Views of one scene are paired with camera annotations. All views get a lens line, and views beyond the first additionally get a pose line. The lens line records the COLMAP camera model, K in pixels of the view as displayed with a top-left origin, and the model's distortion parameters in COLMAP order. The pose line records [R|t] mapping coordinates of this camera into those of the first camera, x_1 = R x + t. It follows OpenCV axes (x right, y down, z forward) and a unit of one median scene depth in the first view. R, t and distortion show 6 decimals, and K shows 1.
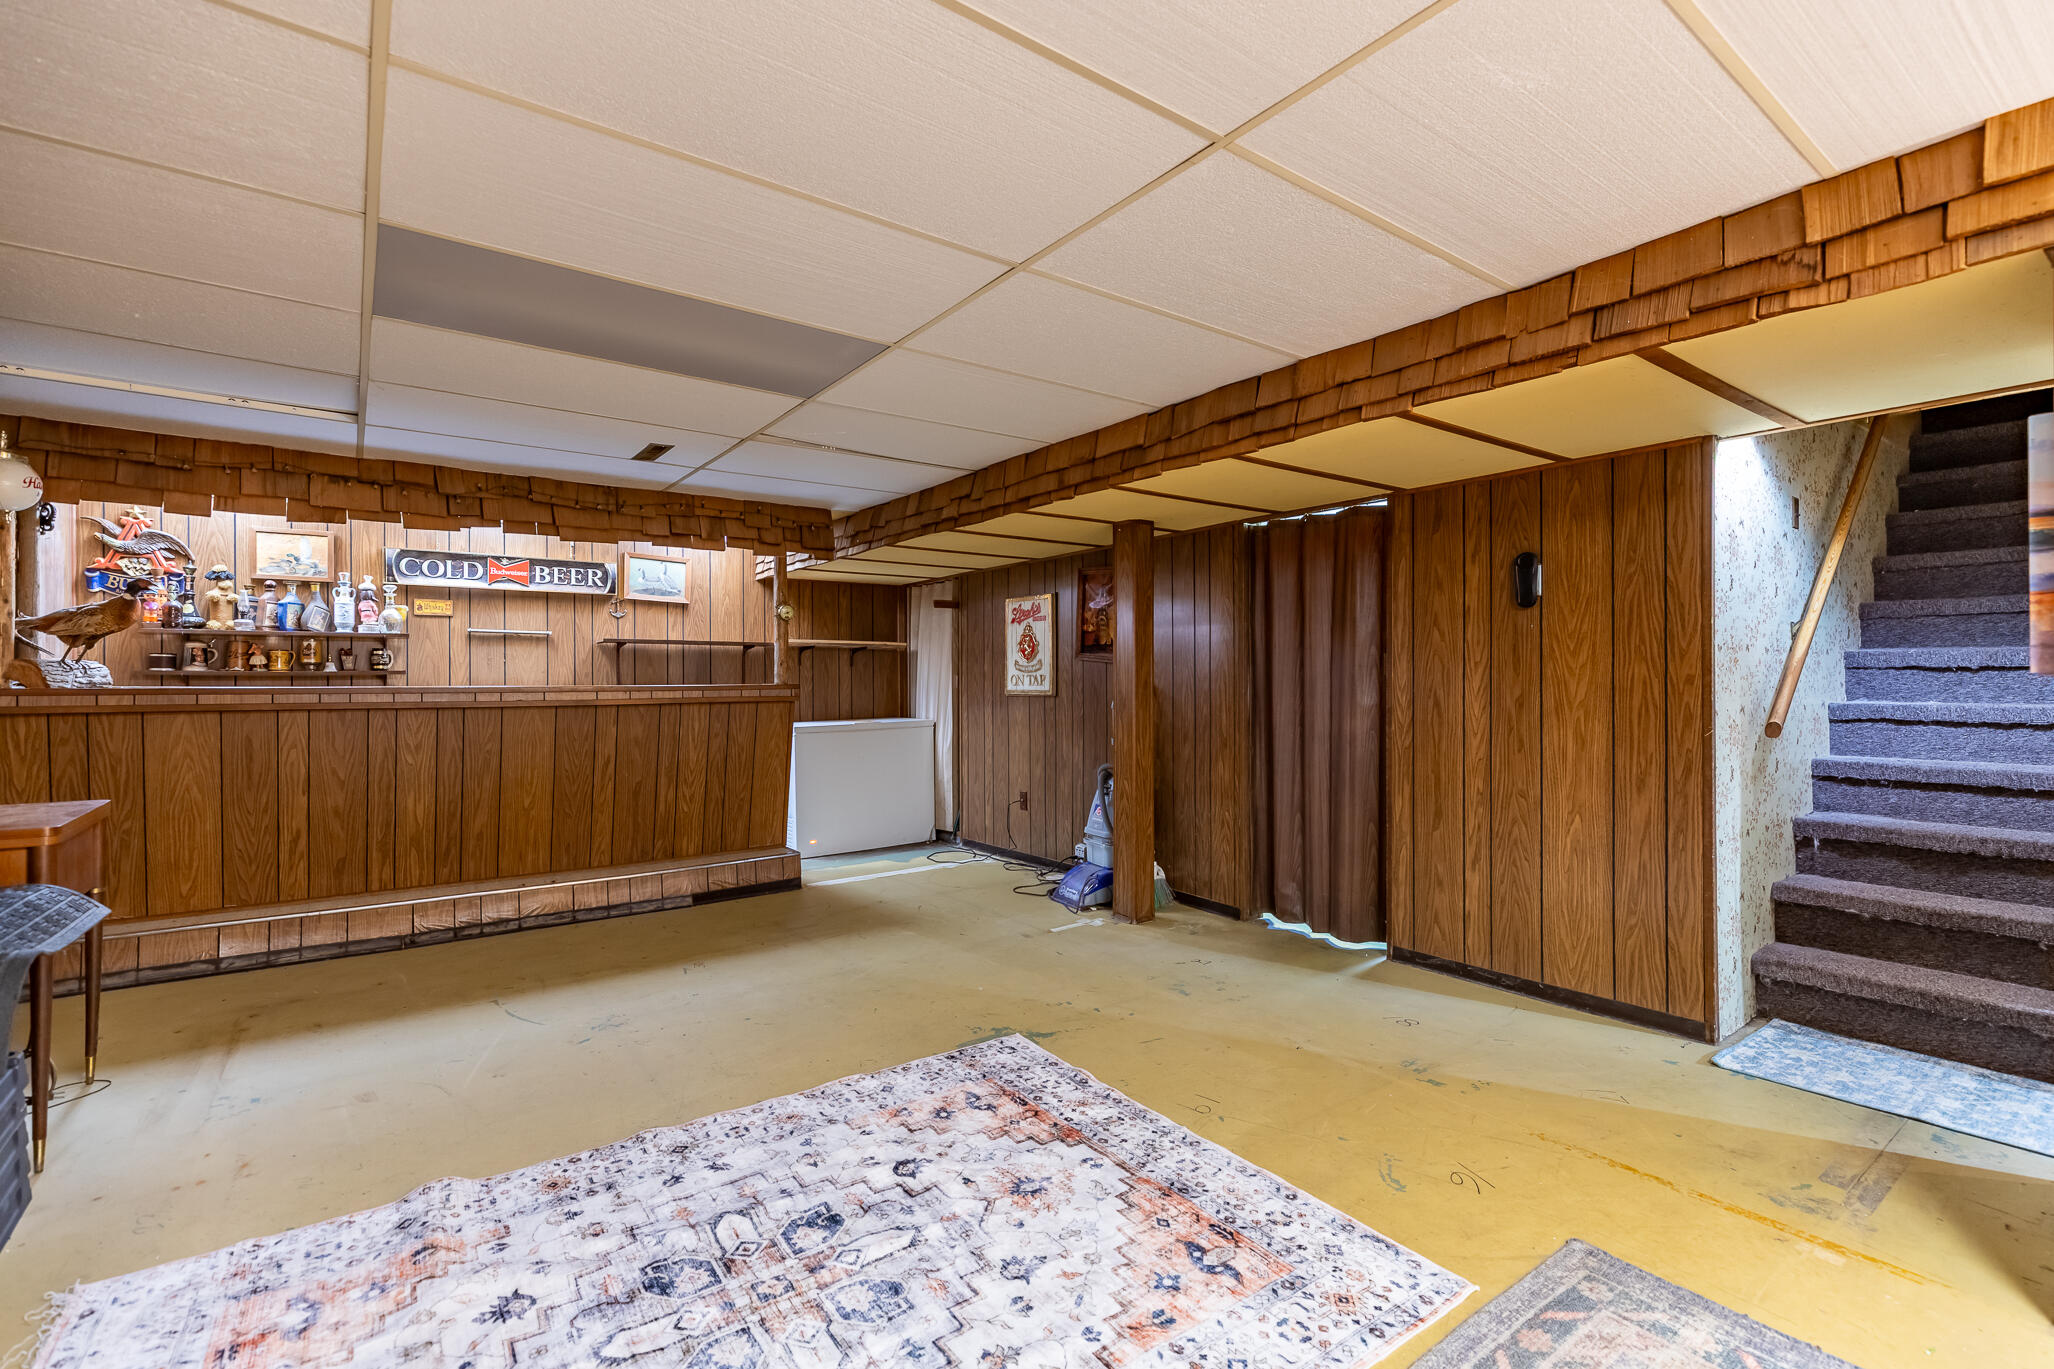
lens RADIAL K [[921.5, 0, 1027.6], [0, 921.5, 675.4], [0, 0, 1]] dist [0.003698, 0.000282]
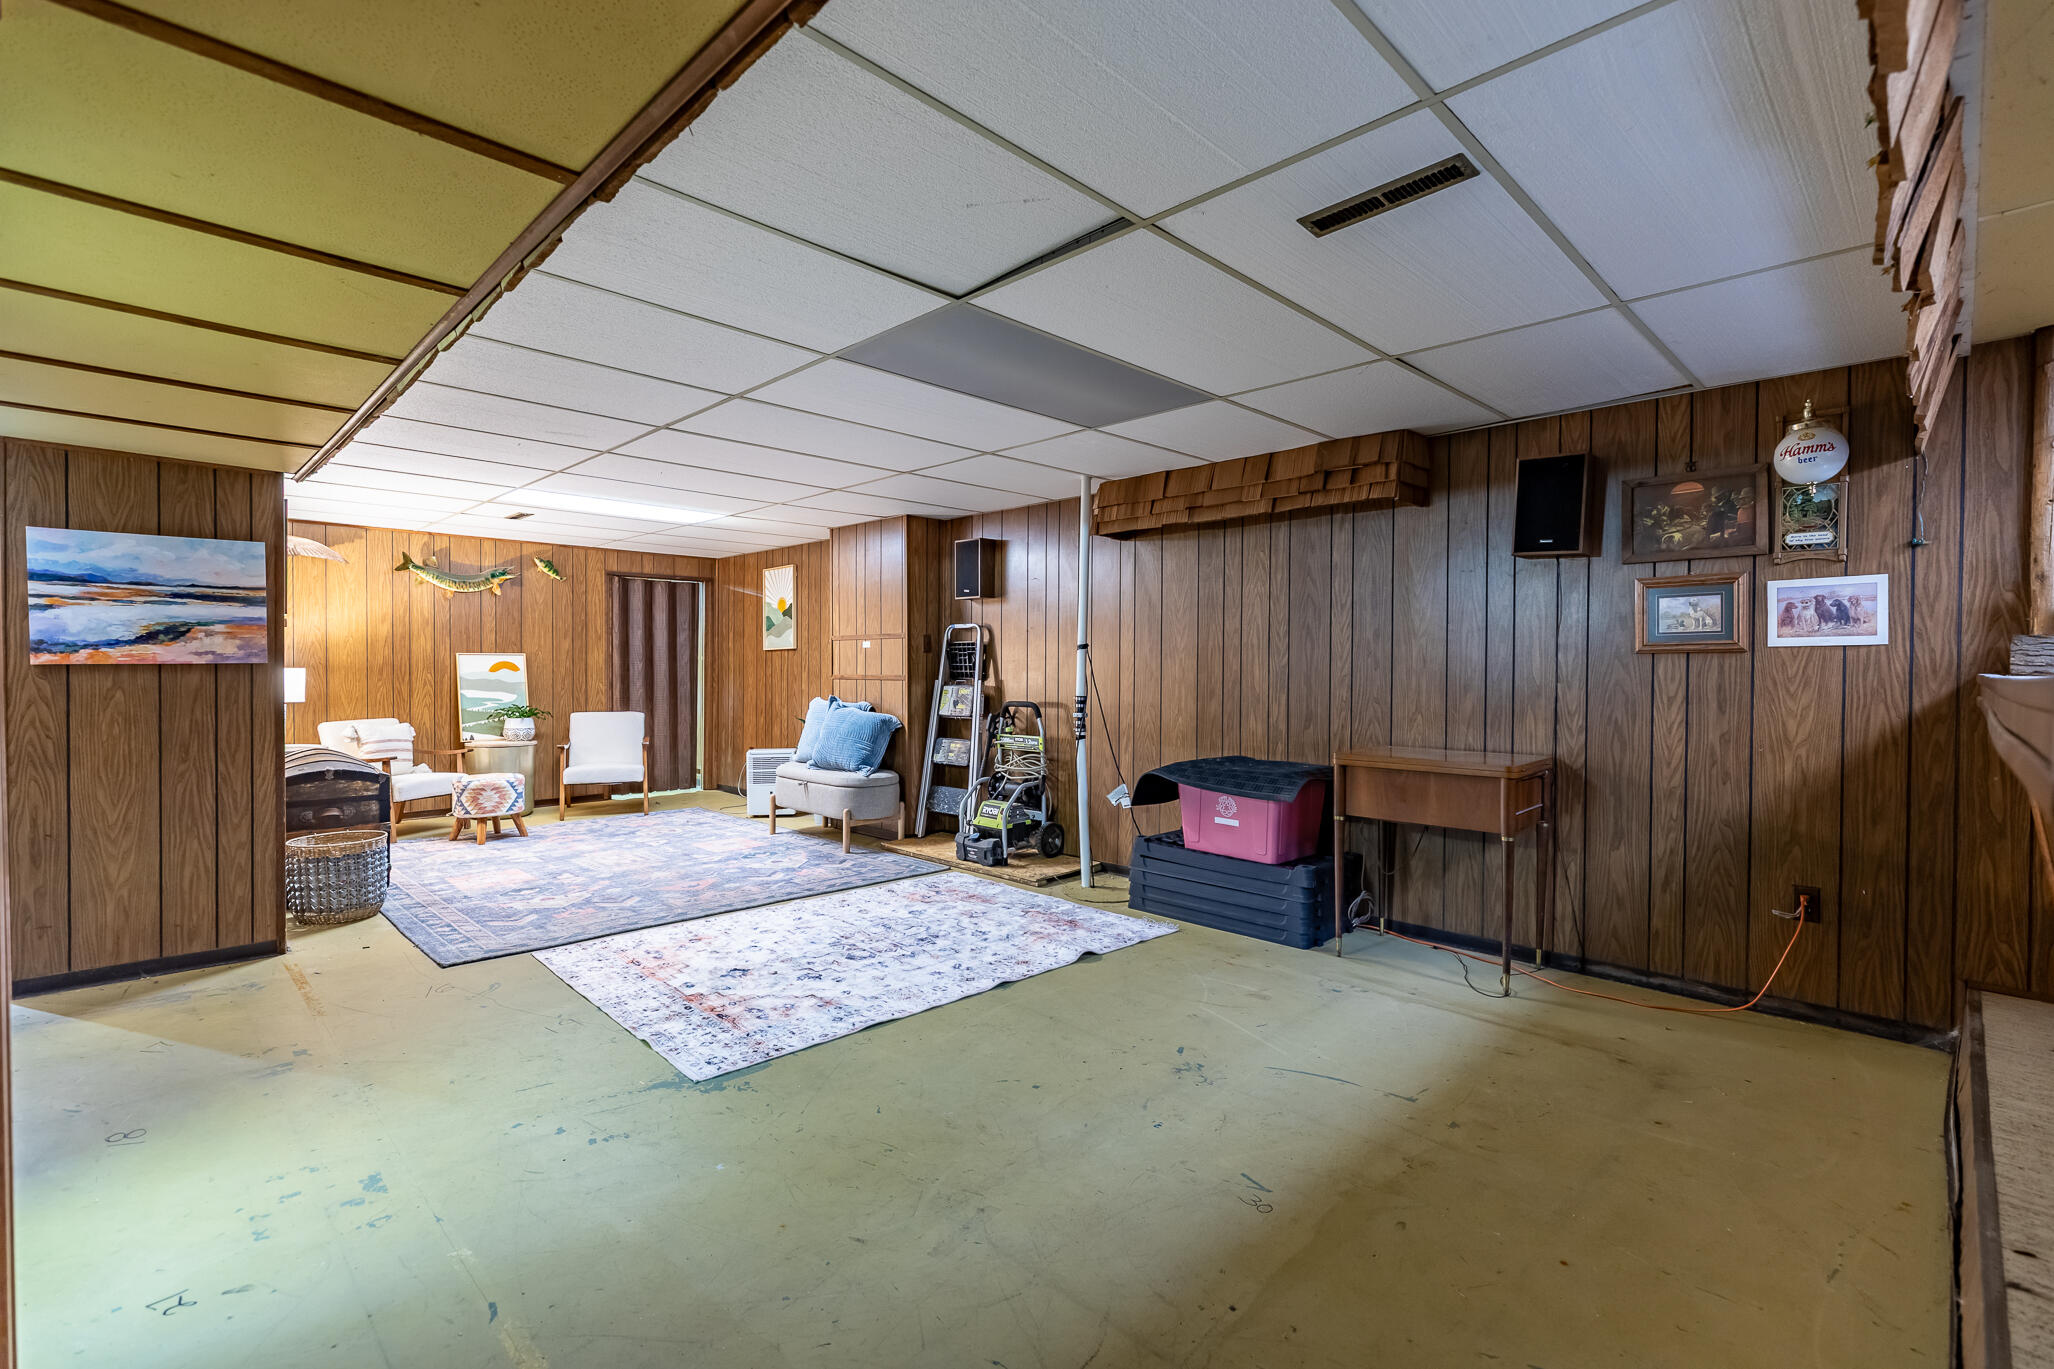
lens RADIAL K [[921.5, 0, 1028.3], [0, 921.5, 685.7], [0, 0, 1]] dist [0.003698, 0.000282]
pose [[-0.988663, 0.003472, -0.150114, -0.215223], [0.001391, 0.999902, 0.013962, 0.014519], [0.150147, 0.013595, -0.988570, 2.161687]]
